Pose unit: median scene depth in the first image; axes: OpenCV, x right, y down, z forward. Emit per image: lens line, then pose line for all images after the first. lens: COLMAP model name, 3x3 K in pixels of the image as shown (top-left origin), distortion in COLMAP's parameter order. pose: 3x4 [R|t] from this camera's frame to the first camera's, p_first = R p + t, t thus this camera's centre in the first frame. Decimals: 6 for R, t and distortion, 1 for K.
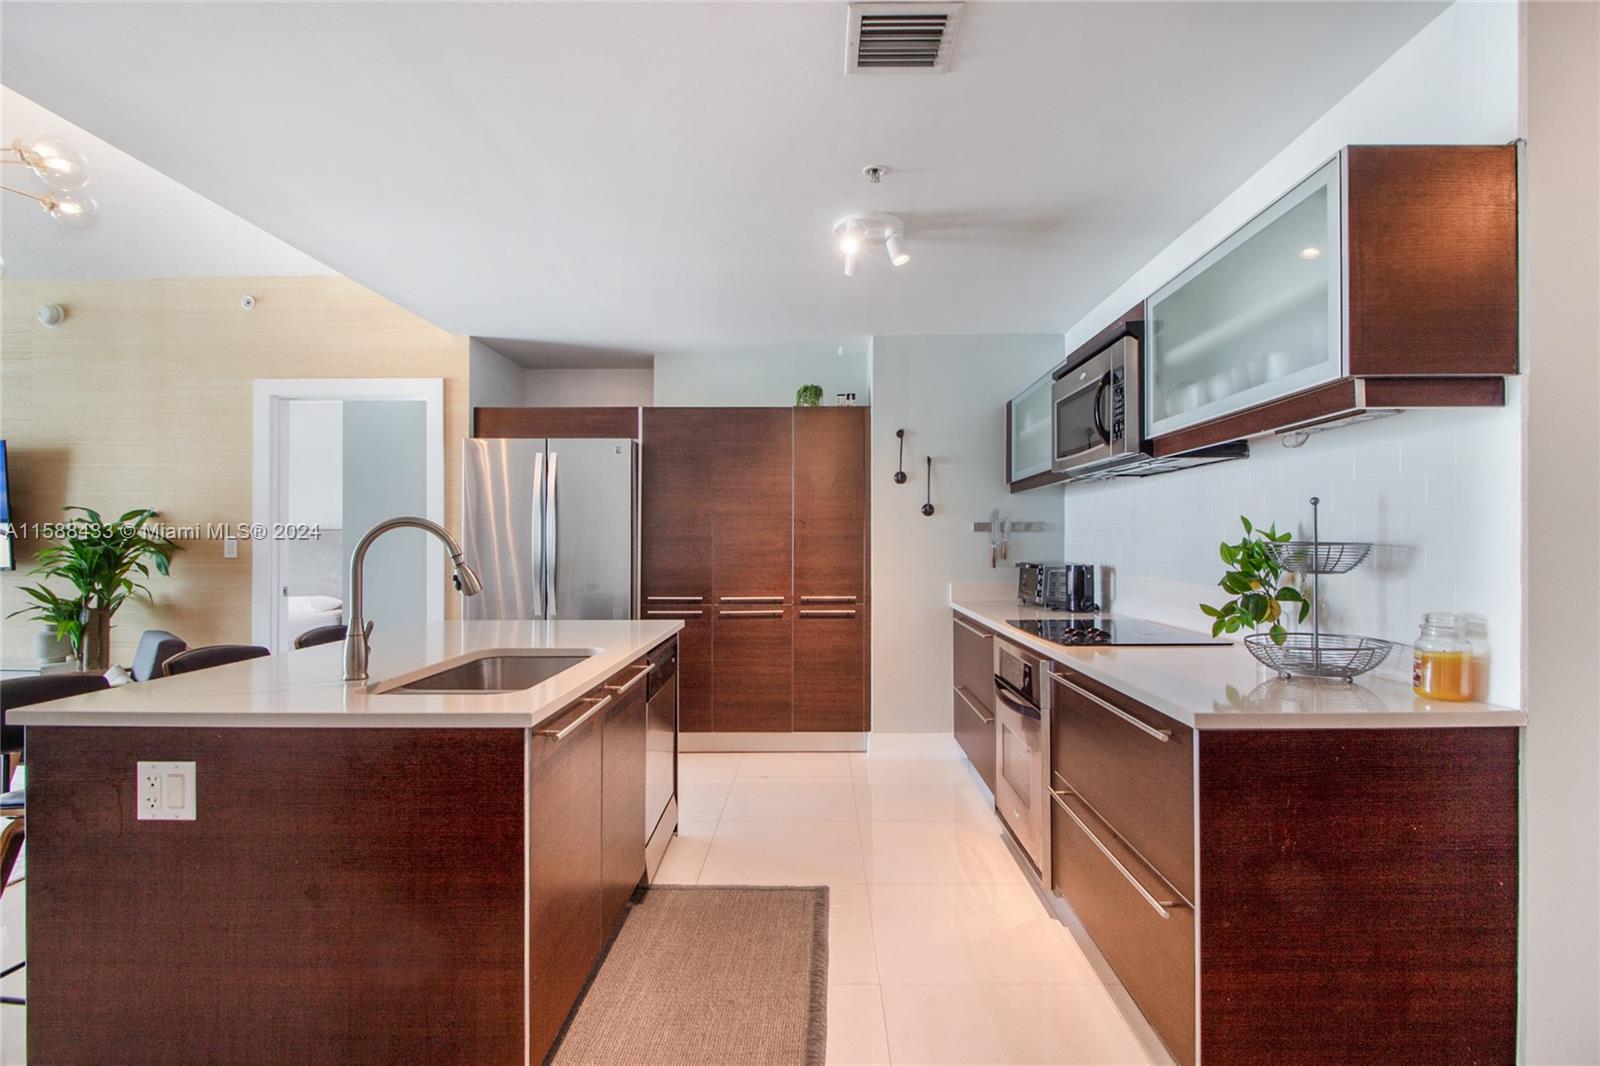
lens RADIAL K [[761.8, 0, 810.3], [0, 761.8, 539.3], [0, 0, 1]] dist [-0.001522, -0.000704]
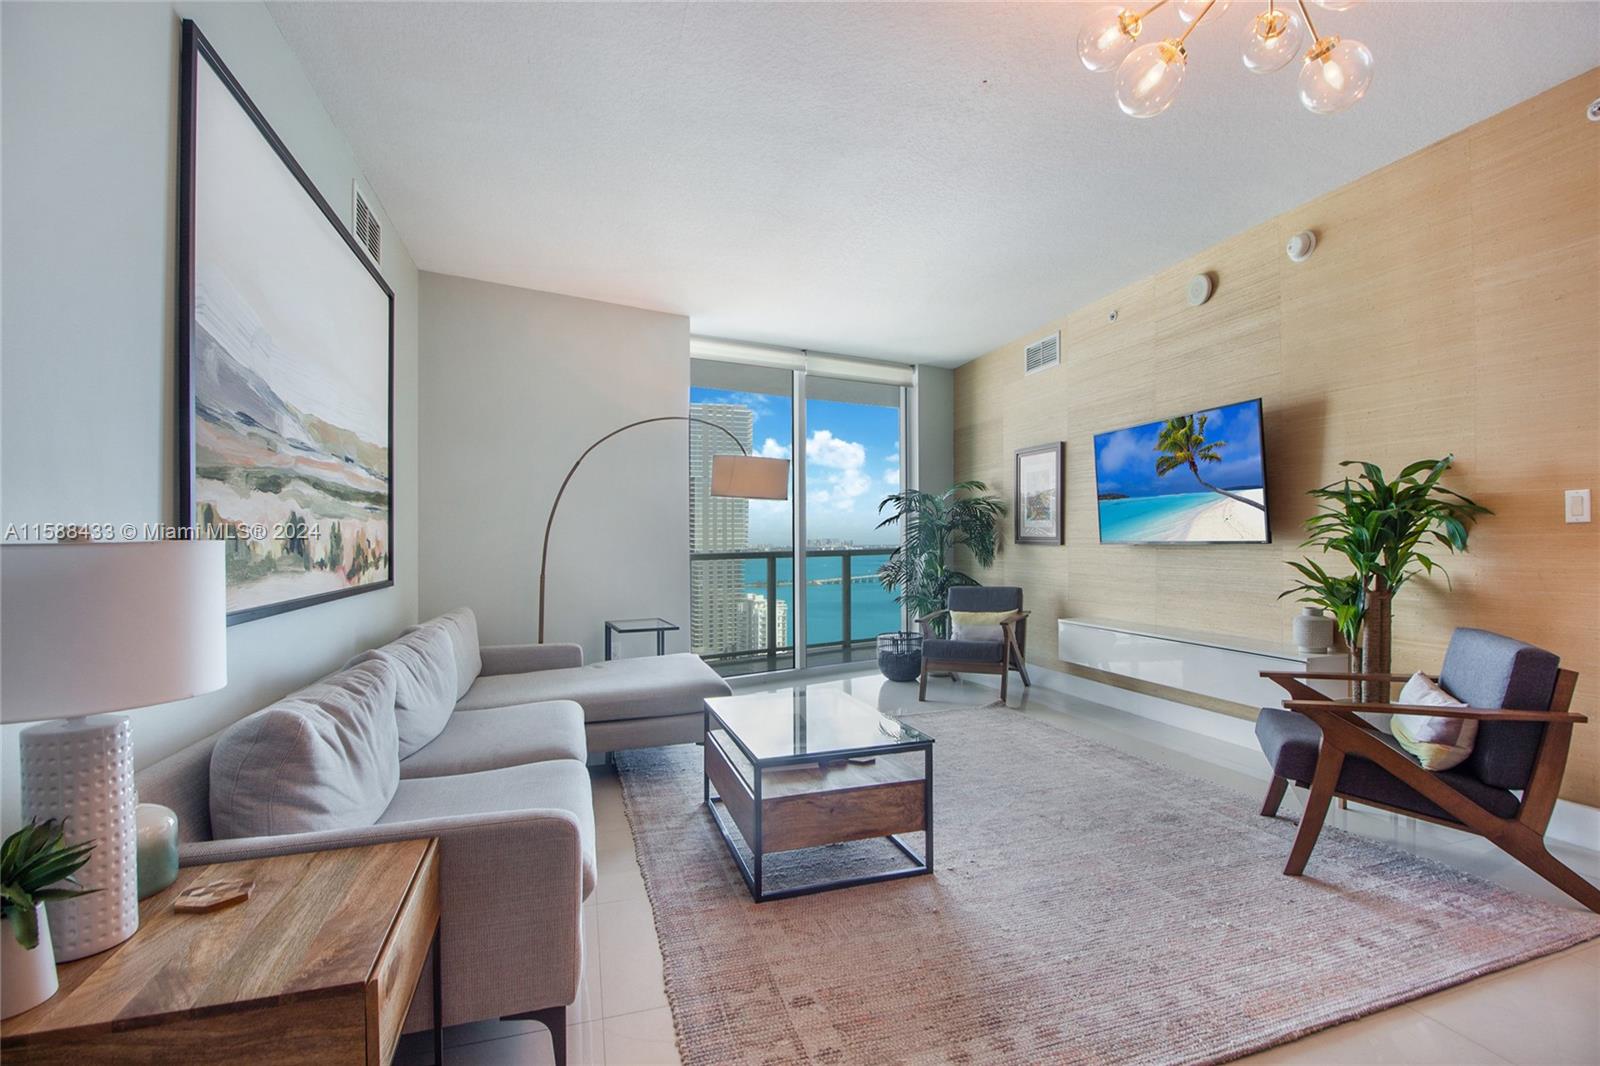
lens RADIAL K [[742.3, 0, 800.0], [0, 742.3, 533.0], [0, 0, 1]] dist [-0.001252, -0.000157]
pose [[0.302480, -0.016421, -0.953014, -0.380246], [0.021821, 0.999709, -0.010299, 0.024943], [0.952906, -0.017681, 0.302751, 0.203555]]
